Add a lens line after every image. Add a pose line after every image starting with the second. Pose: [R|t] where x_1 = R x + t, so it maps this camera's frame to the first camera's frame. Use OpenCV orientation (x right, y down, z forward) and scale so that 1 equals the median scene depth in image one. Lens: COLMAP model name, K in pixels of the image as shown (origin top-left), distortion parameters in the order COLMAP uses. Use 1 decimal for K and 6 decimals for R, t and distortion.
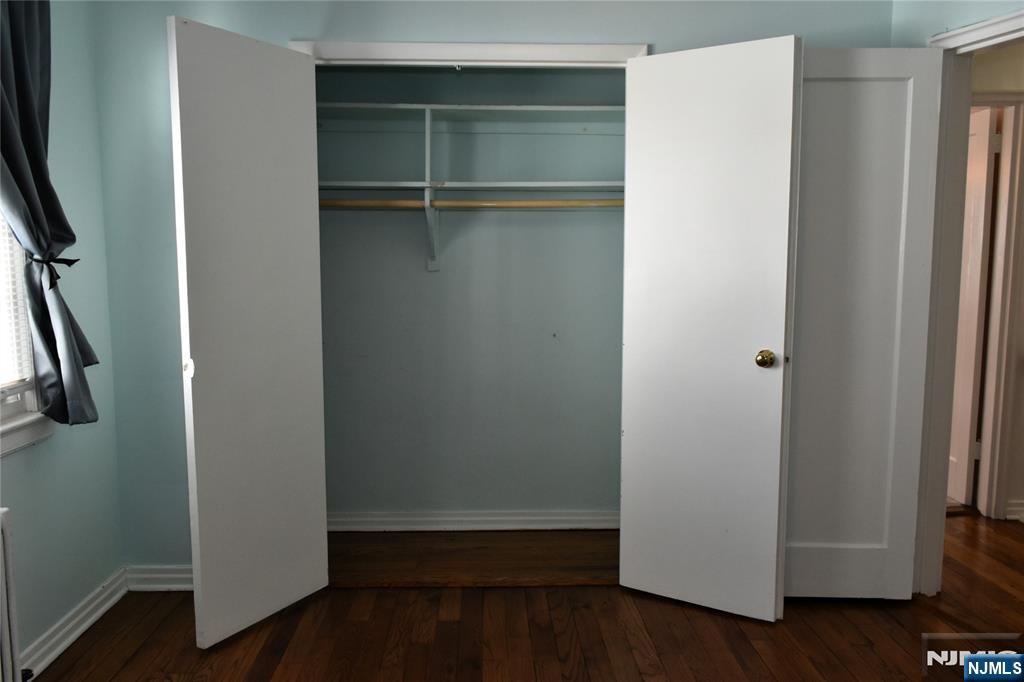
lens RADIAL K [[802.9, 0, 512.0], [0, 802.9, 341.0], [0, 0, 1]] dist [-0.002391, -0.004850]
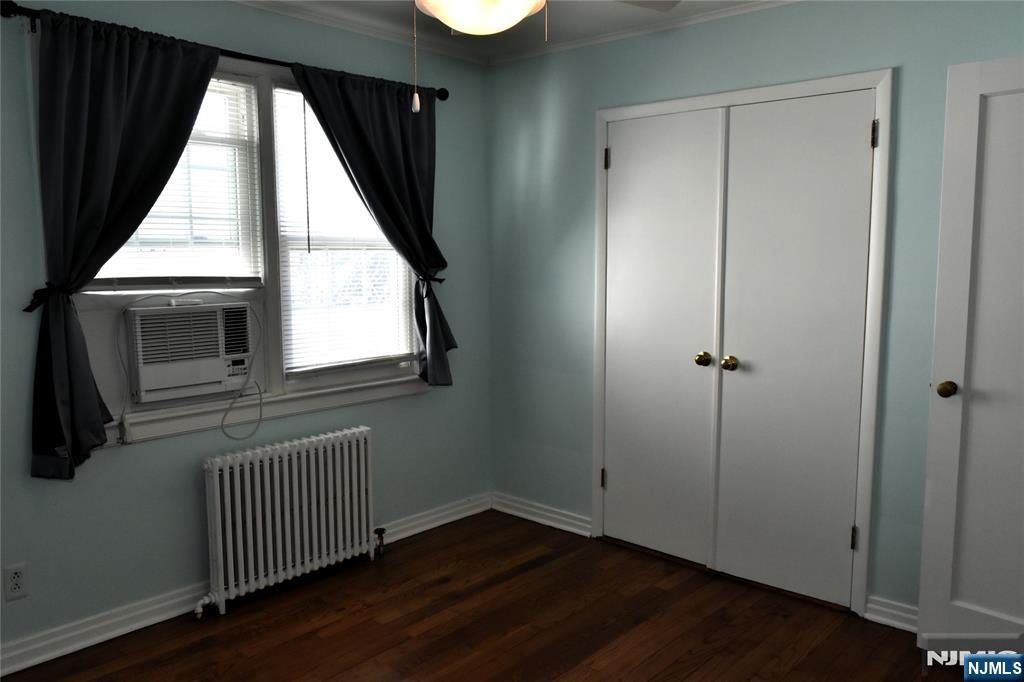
lens RADIAL K [[806.9, 0, 512.0], [0, 806.9, 341.0], [0, 0, 1]] dist [-0.003672, -0.001542]
pose [[0.716923, 0.076120, -0.692985, 0.574236], [-0.071242, 0.996817, 0.035791, -0.043295], [0.693503, 0.023710, 0.720063, -0.018765]]
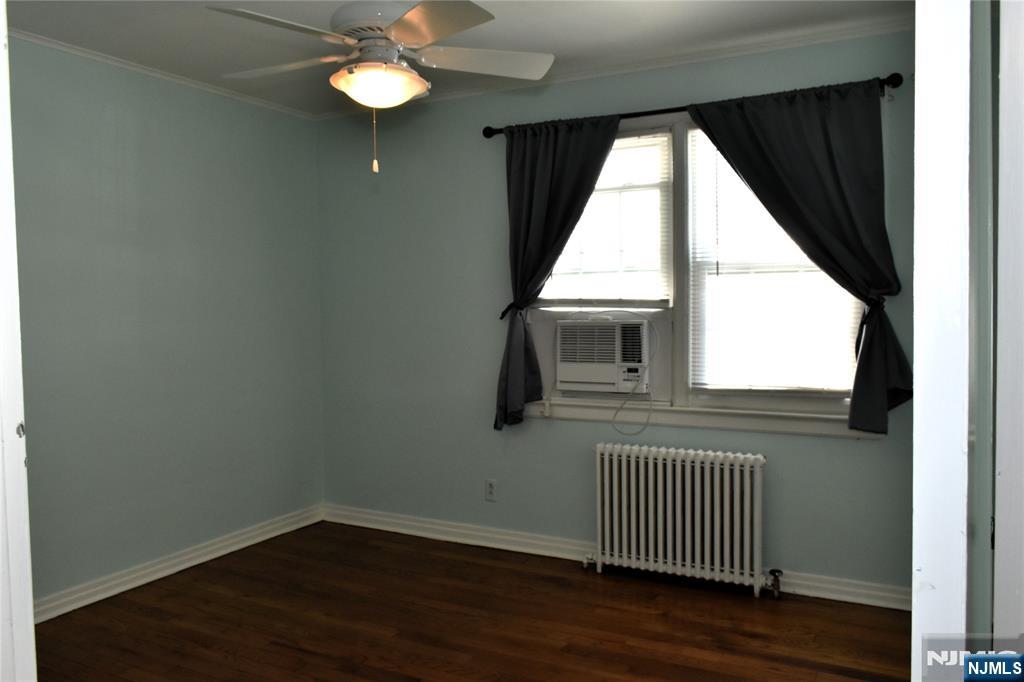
lens RADIAL K [[806.9, 0, 512.0], [0, 806.9, 341.0], [0, 0, 1]] dist [-0.003672, -0.001542]
pose [[-0.509210, 0.050212, -0.859176, 0.775422], [-0.074995, 0.991911, 0.102417, -0.117496], [0.857369, 0.116585, -0.501325, 1.038151]]
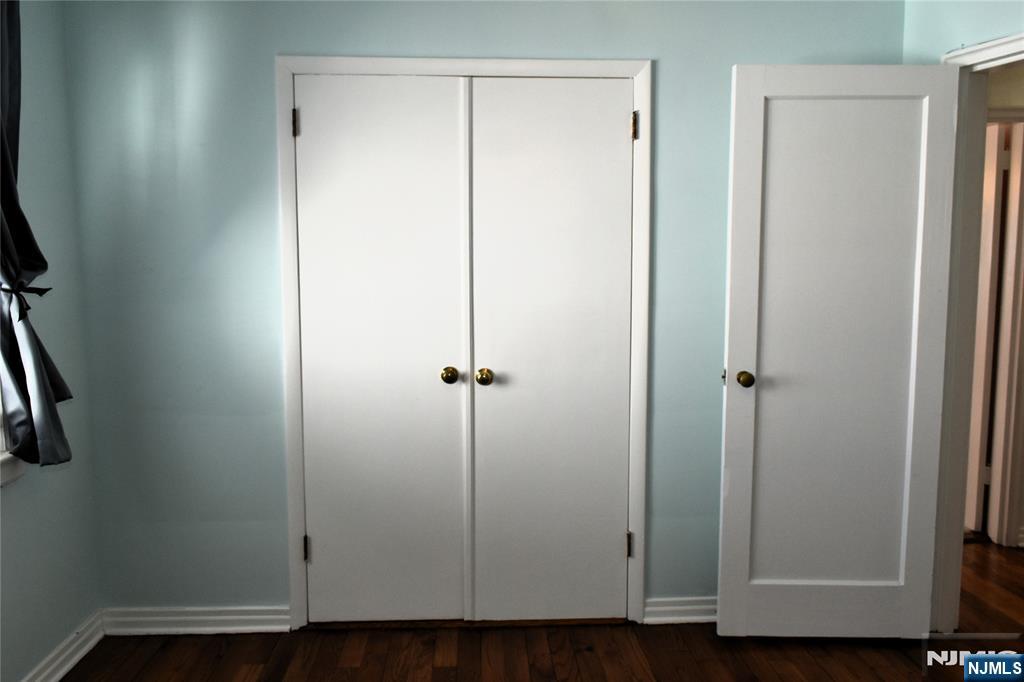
lens RADIAL K [[806.9, 0, 512.0], [0, 806.9, 341.0], [0, 0, 1]] dist [-0.003672, -0.001542]
pose [[0.999882, -0.002860, 0.015116, -0.013318], [0.003001, 0.999952, -0.009331, -0.026984], [-0.015088, 0.009376, 0.999842, 0.044761]]
